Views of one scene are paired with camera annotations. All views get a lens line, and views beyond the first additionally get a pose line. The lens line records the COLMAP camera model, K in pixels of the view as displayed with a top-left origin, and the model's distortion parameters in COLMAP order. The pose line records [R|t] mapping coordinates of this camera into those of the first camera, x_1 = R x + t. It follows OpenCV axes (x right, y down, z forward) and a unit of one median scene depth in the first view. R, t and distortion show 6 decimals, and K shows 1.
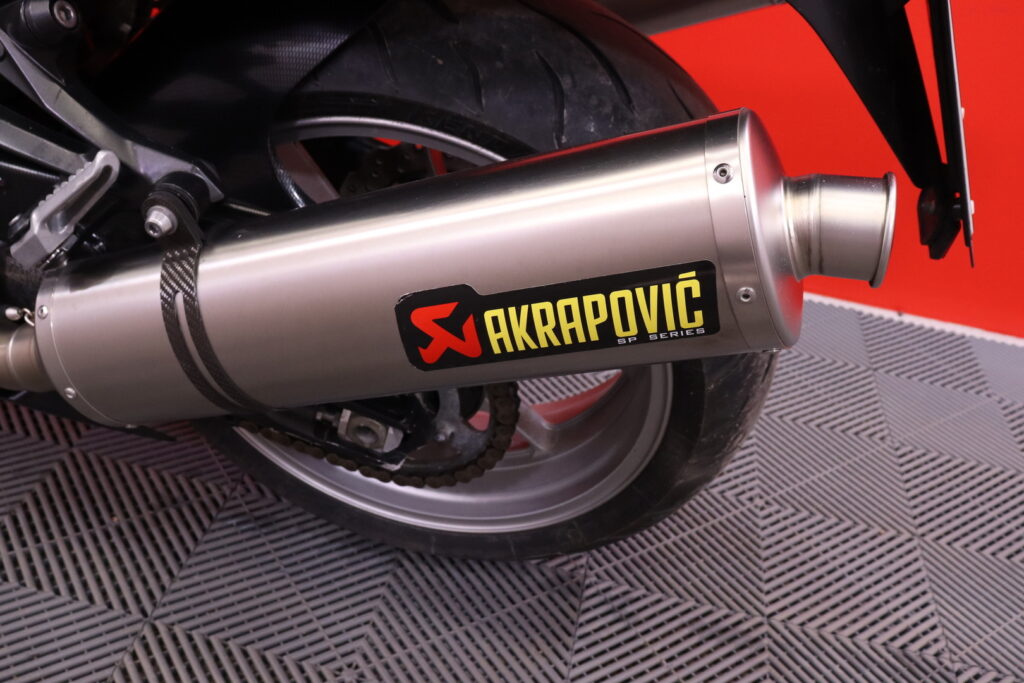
lens RADIAL K [[972.2, 0, 531.8], [0, 972.2, 342.3], [0, 0, 1]] dist [-0.123782, 0.006387]
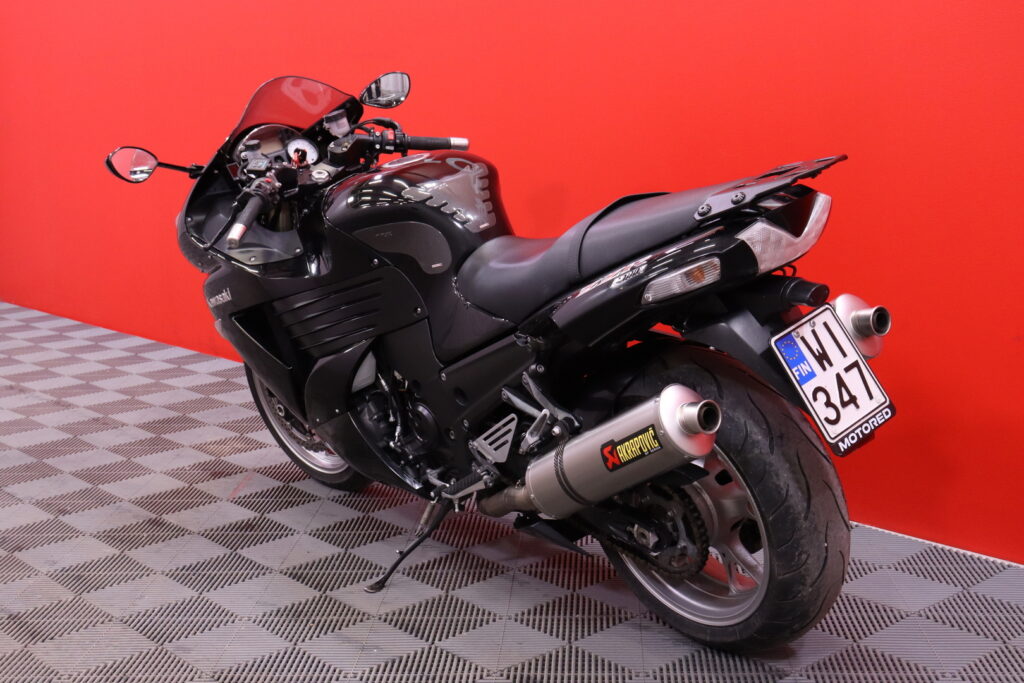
lens RADIAL K [[1327.3, 0, 512.0], [0, 1327.3, 341.5], [0, 0, 1]] dist [0.004059, -0.000946]
pose [[0.760412, -0.062450, -0.646431, 2.324195], [-0.193964, 0.928098, -0.317825, 1.009614], [0.619800, 0.367062, 0.693624, -2.219376]]
